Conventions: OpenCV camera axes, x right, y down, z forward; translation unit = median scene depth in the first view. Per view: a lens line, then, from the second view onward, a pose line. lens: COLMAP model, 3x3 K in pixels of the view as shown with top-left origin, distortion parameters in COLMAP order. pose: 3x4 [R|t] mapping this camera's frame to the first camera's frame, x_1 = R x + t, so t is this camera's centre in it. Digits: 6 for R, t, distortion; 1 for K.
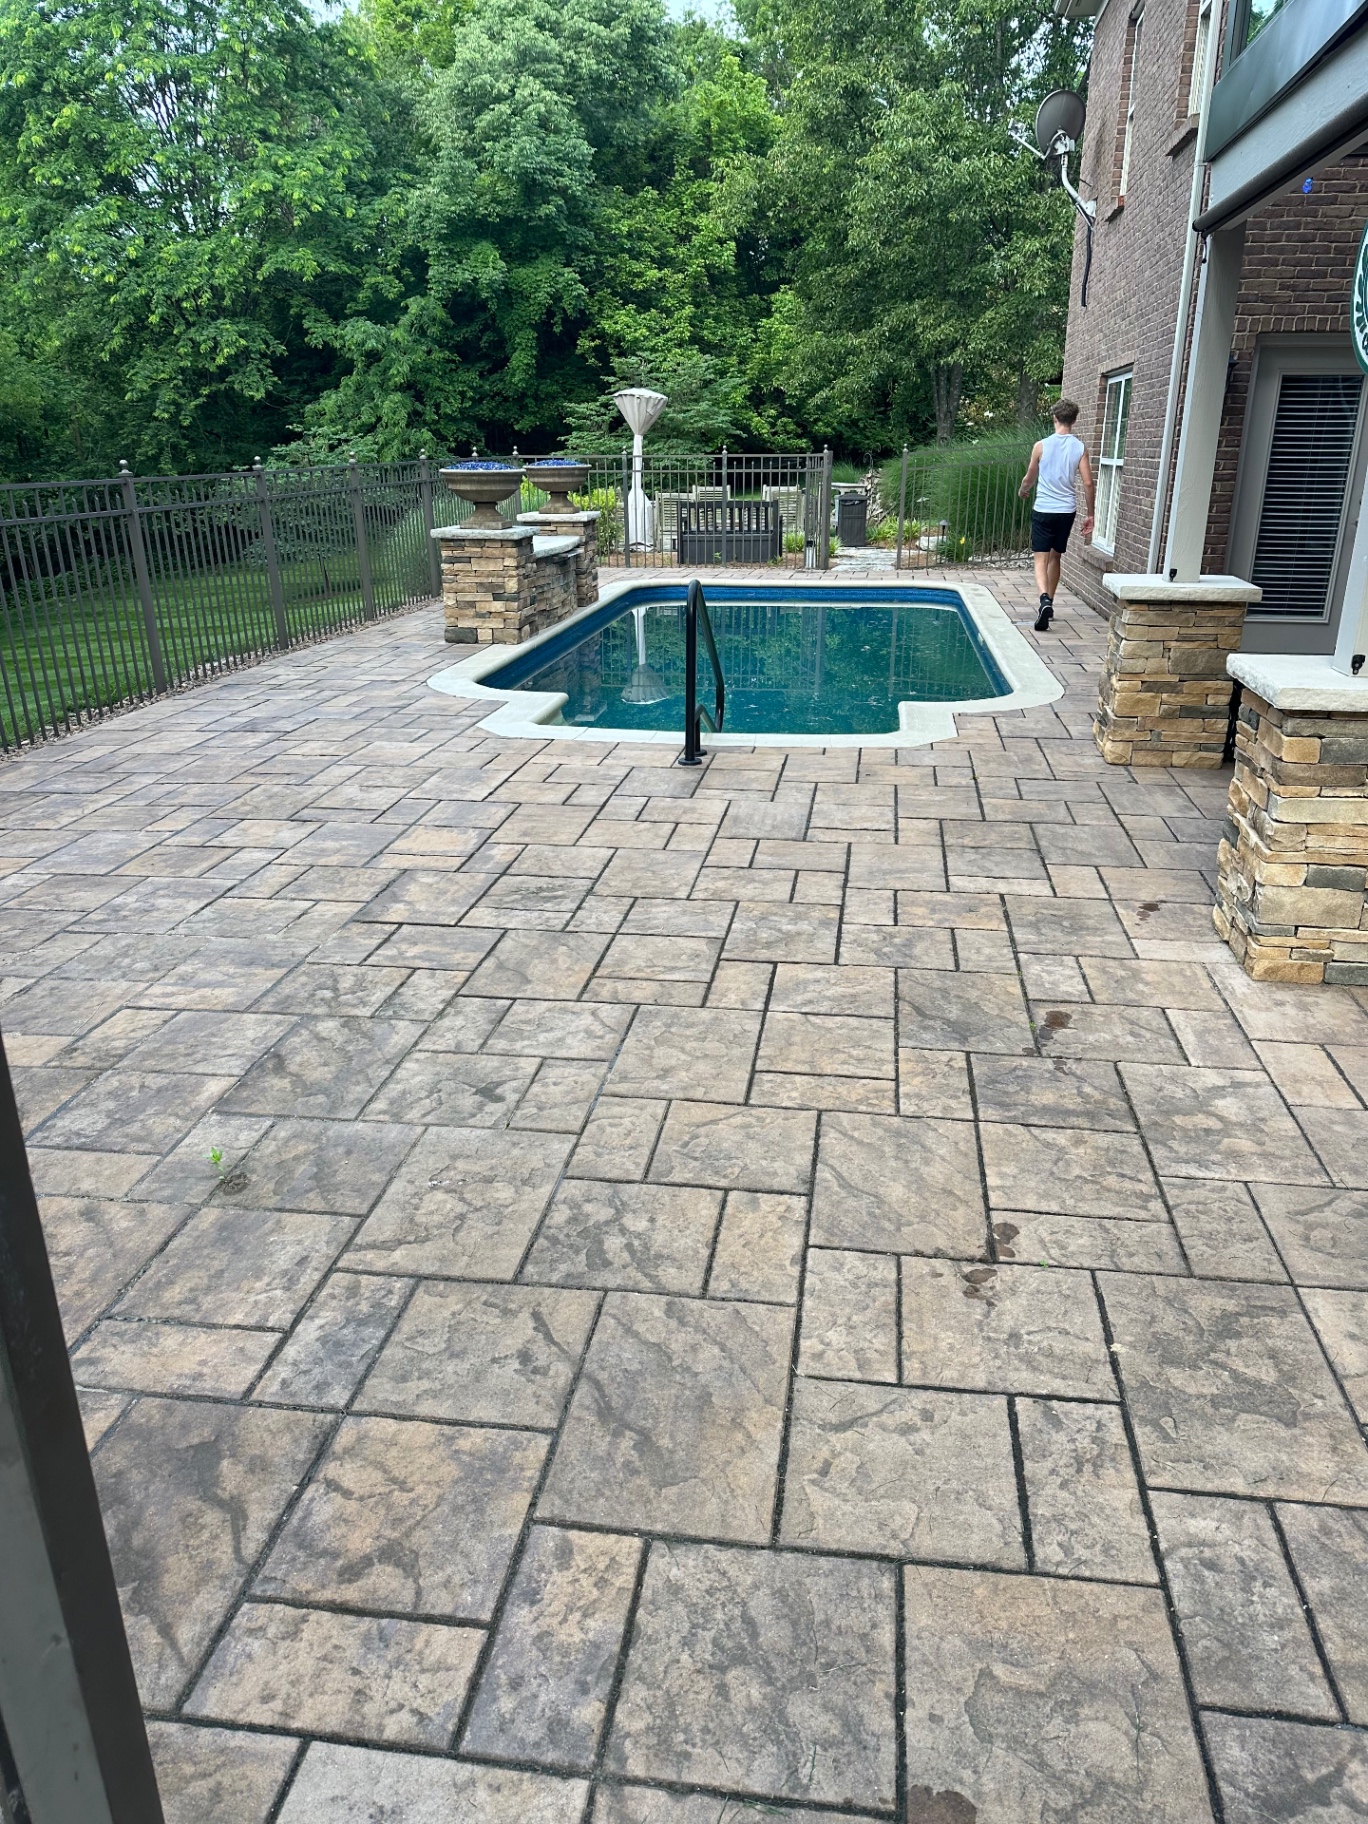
lens RADIAL K [[1411.1, 0, 684.0], [0, 1411.1, 912.0], [0, 0, 1]] dist [0.101012, -0.089700]
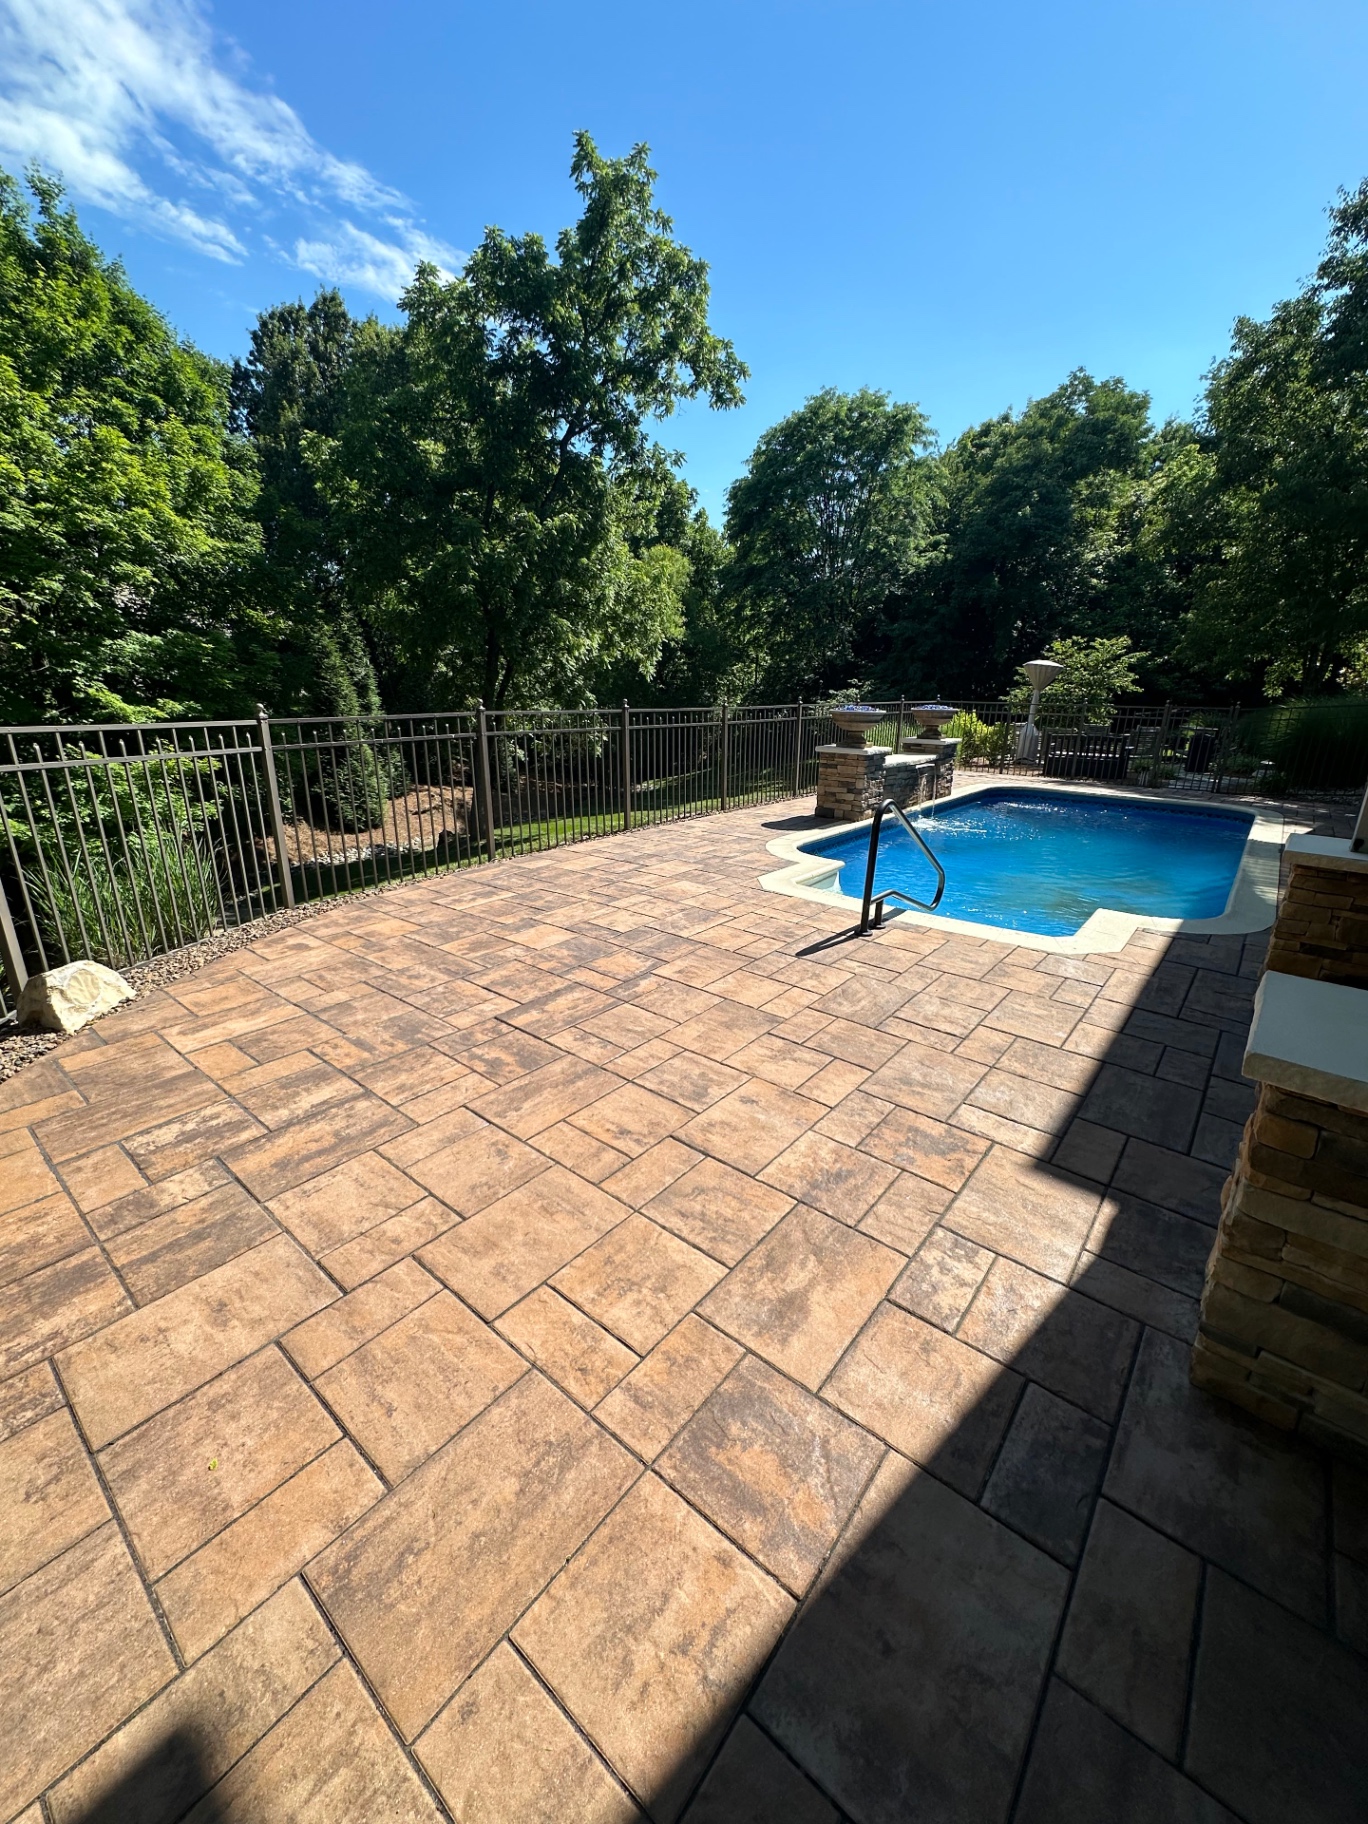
lens RADIAL K [[754.3, 0, 680.4], [0, 754.3, 886.1], [0, 0, 1]] dist [-0.001520, -0.000144]
pose [[0.840721, 0.159048, -0.517583, 0.235993], [-0.189990, 0.981762, -0.006919, -0.121616], [0.507042, 0.104152, 0.855605, 0.328072]]
